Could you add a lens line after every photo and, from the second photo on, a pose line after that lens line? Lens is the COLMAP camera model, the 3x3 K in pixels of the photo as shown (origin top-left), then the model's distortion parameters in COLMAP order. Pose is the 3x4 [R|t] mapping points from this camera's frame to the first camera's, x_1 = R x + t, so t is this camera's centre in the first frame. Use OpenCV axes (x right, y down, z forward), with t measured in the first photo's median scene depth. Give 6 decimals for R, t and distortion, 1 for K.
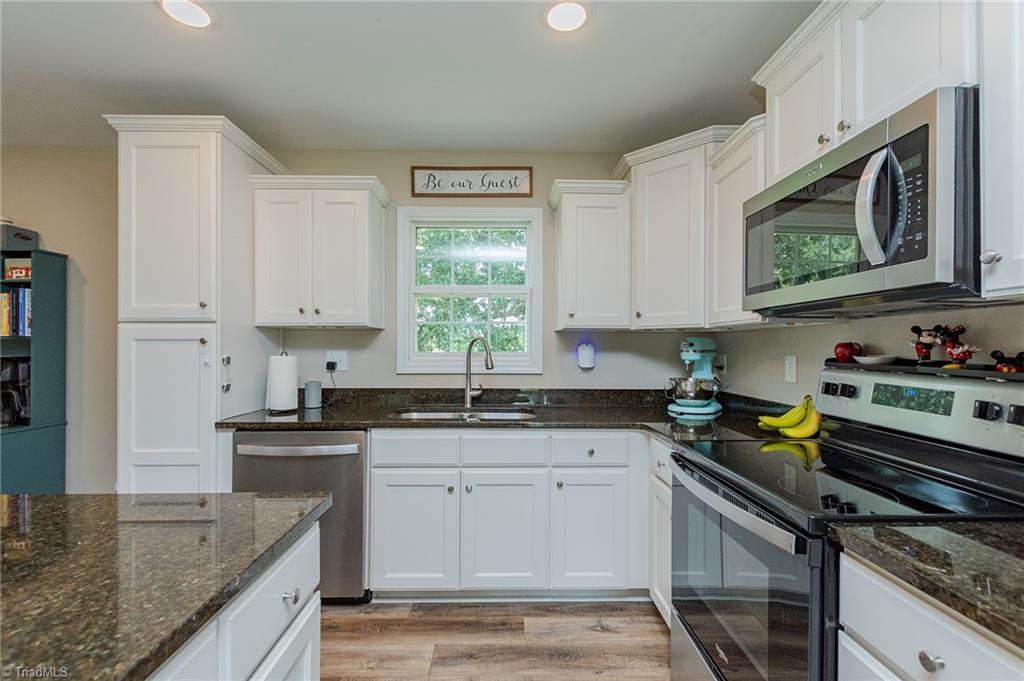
lens RADIAL K [[451.0, 0, 508.7], [0, 451.0, 344.0], [0, 0, 1]] dist [0.000970, -0.000256]
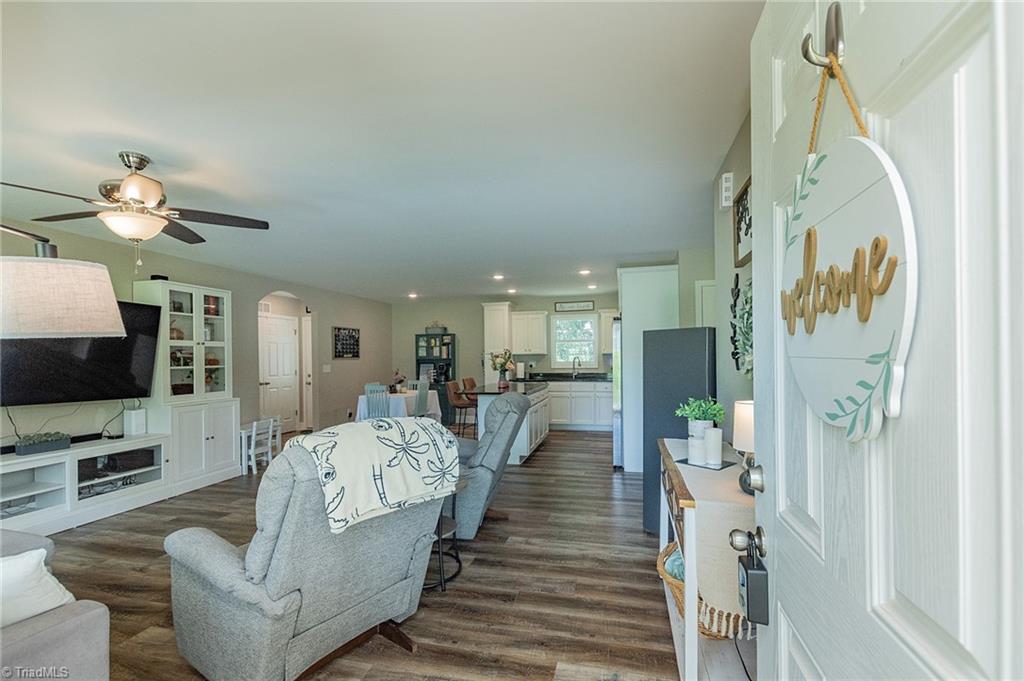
lens RADIAL K [[451.0, 0, 509.2], [0, 451.0, 351.5], [0, 0, 1]] dist [0.000970, -0.000256]
pose [[0.960290, -0.016045, -0.278542, 0.358121], [0.016839, 0.999858, 0.000456, -0.060190], [0.278496, -0.005128, 0.960424, -2.159597]]
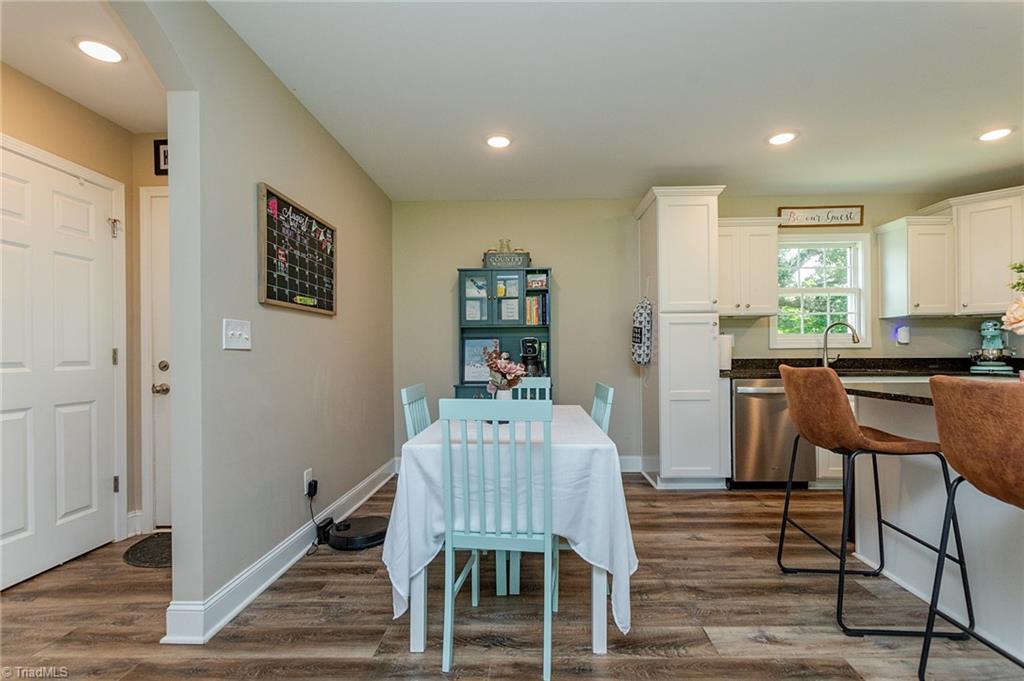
lens RADIAL K [[451.0, 0, 523.2], [0, 451.0, 348.6], [0, 0, 1]] dist [0.000970, -0.000256]
pose [[0.999247, -0.010592, -0.037315, -1.017034], [0.010740, 0.999935, 0.003776, 0.052864], [0.037272, -0.004174, 0.999296, -0.506956]]
